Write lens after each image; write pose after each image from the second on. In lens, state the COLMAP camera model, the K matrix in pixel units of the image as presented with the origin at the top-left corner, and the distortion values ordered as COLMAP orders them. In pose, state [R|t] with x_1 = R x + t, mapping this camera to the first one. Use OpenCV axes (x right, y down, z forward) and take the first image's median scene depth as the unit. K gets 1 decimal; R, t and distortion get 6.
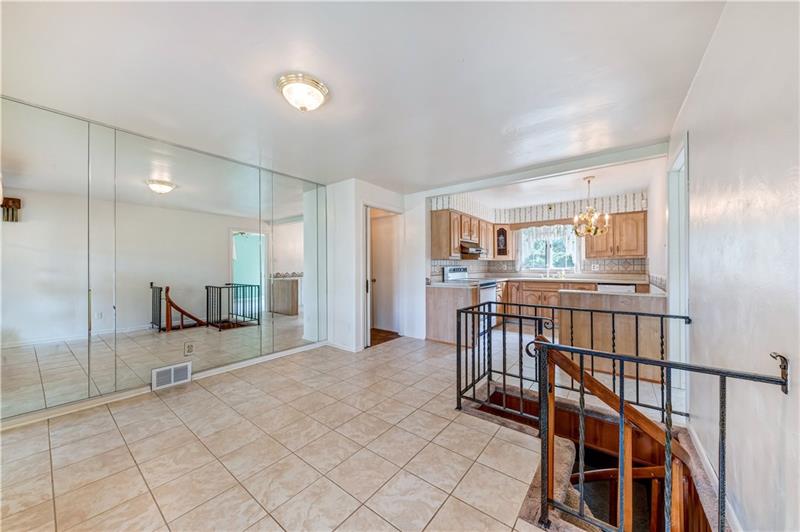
lens RADIAL K [[284.8, 0, 397.0], [0, 284.8, 263.9], [0, 0, 1]] dist [0.001547, -0.000169]
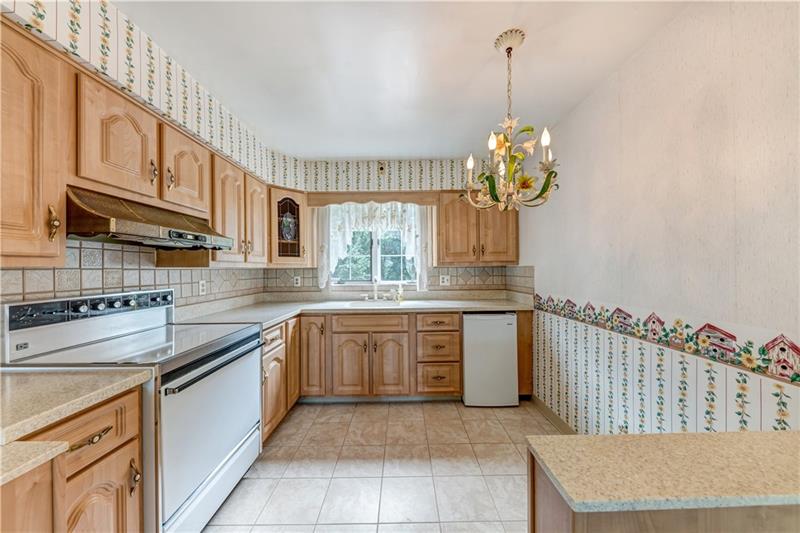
lens RADIAL K [[284.8, 0, 403.6], [0, 284.8, 265.9], [0, 0, 1]] dist [0.001547, -0.000169]
pose [[0.785012, 0.004213, 0.619466, 0.236662], [0.002462, 0.999948, -0.009921, -0.011183], [-0.619476, 0.009313, 0.784961, 0.543248]]
